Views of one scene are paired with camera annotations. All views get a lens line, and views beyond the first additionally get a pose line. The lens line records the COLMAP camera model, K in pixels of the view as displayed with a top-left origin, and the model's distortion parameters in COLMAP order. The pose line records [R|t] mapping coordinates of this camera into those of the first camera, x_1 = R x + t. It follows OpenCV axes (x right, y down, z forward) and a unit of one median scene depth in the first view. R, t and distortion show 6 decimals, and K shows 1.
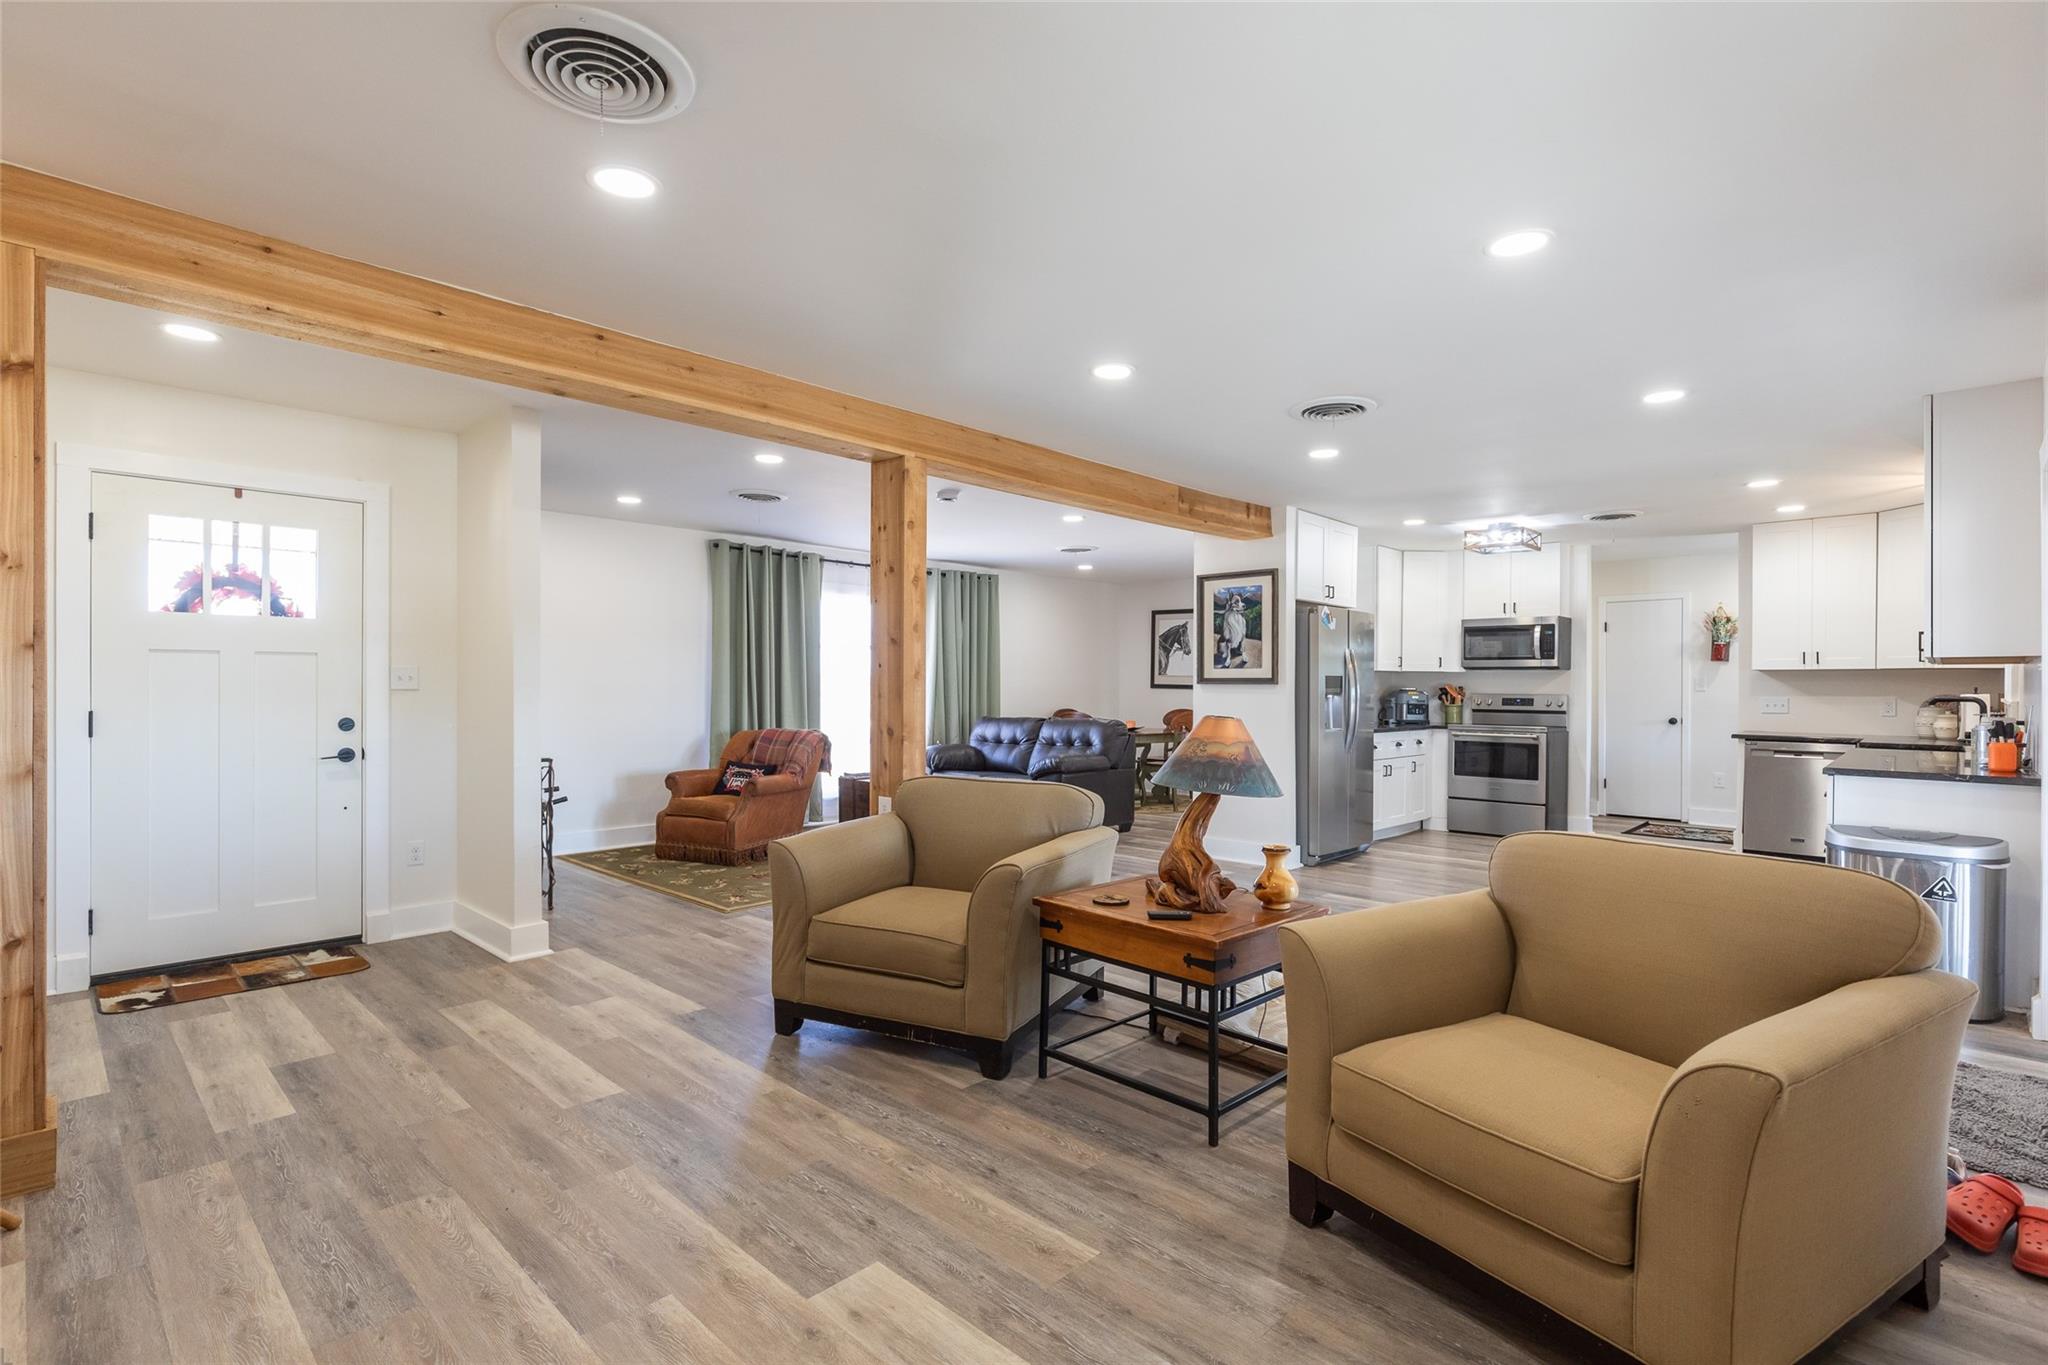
lens RADIAL K [[961.7, 0, 1038.7], [0, 961.7, 688.5], [0, 0, 1]] dist [-0.011059, 0.001699]
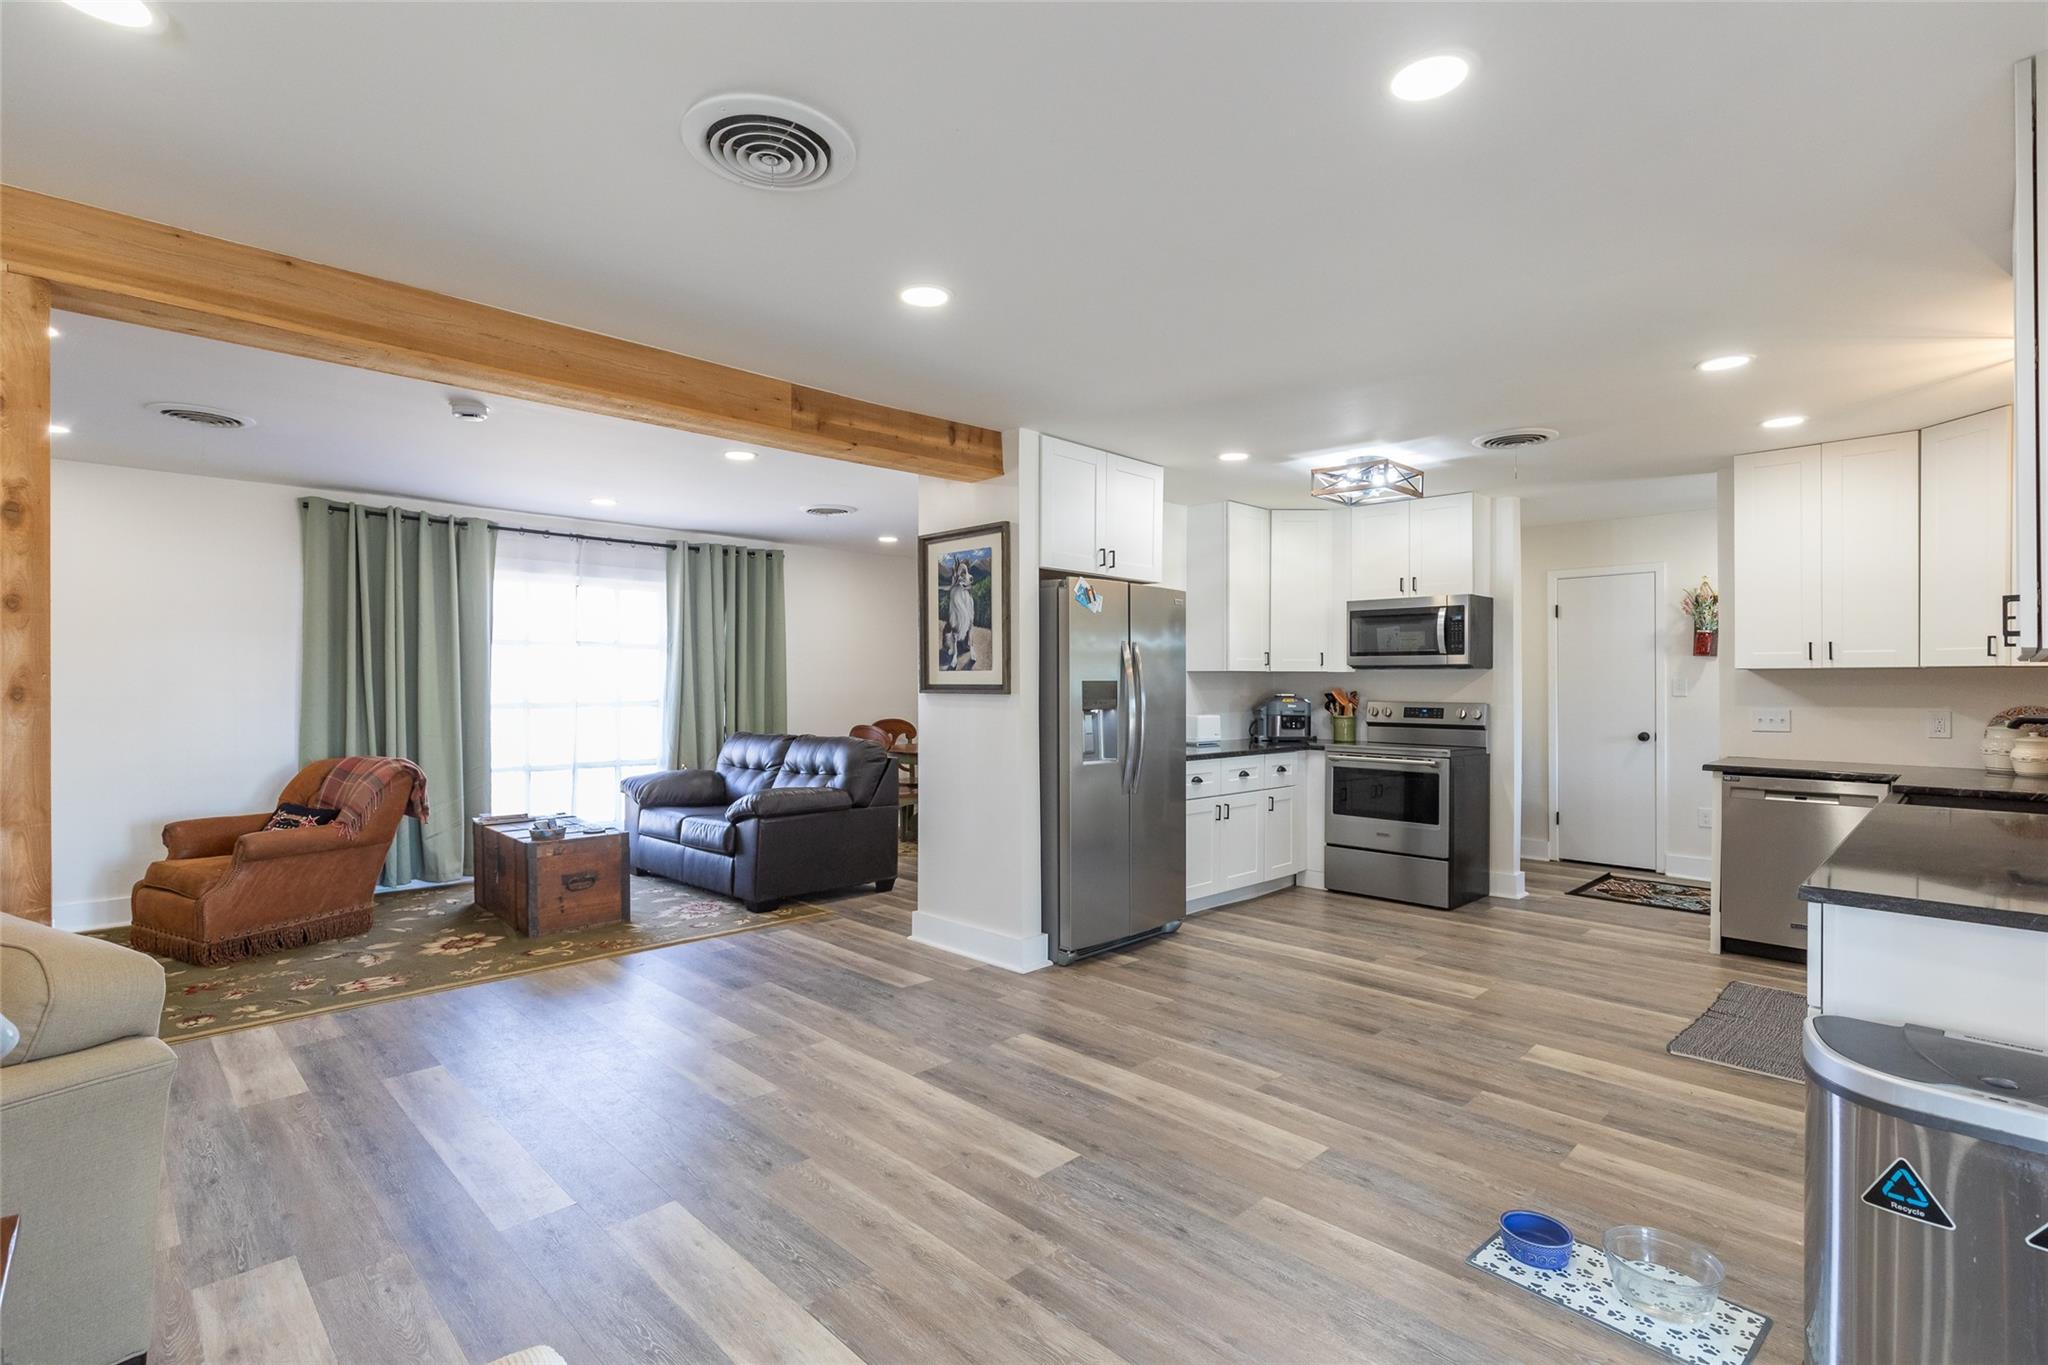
lens RADIAL K [[961.7, 0, 1052.6], [0, 961.7, 679.6], [0, 0, 1]] dist [-0.011059, 0.001699]
pose [[0.999817, -0.004342, -0.018655, 0.243587], [0.004234, 0.999974, -0.005827, -0.008873], [0.018680, 0.005746, 0.999809, 0.275963]]
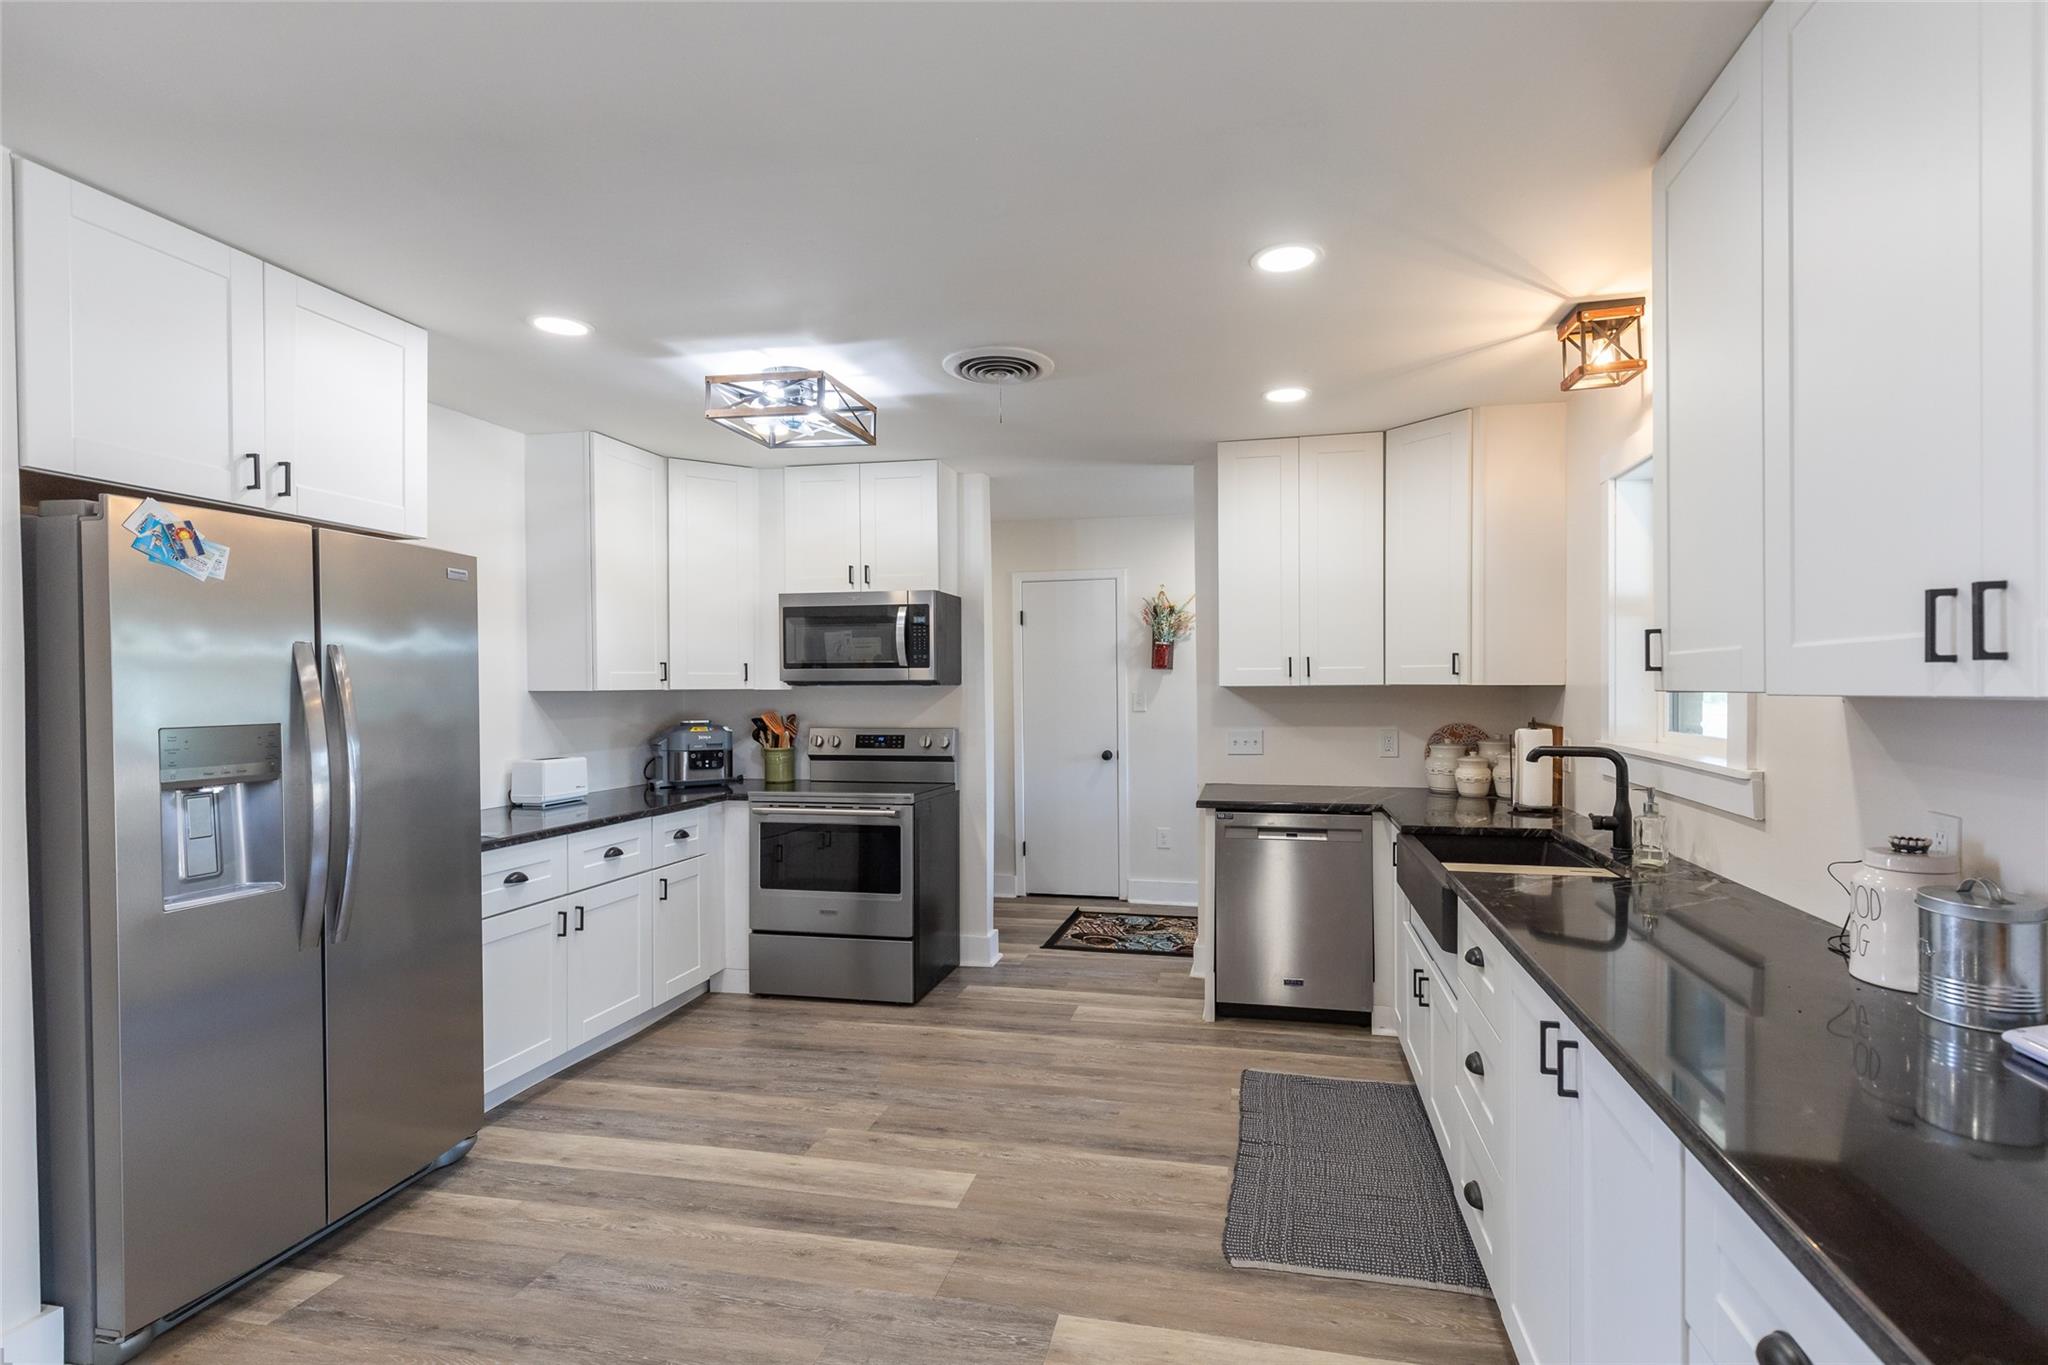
lens RADIAL K [[920.4, 0, 1066.6], [0, 920.4, 696.9], [0, 0, 1]] dist [0.008746, -0.001084]
pose [[0.853742, -0.017632, 0.520397, 0.328055], [0.013211, 0.999838, 0.012203, -0.019187], [-0.520528, -0.003543, 0.853837, 0.502154]]
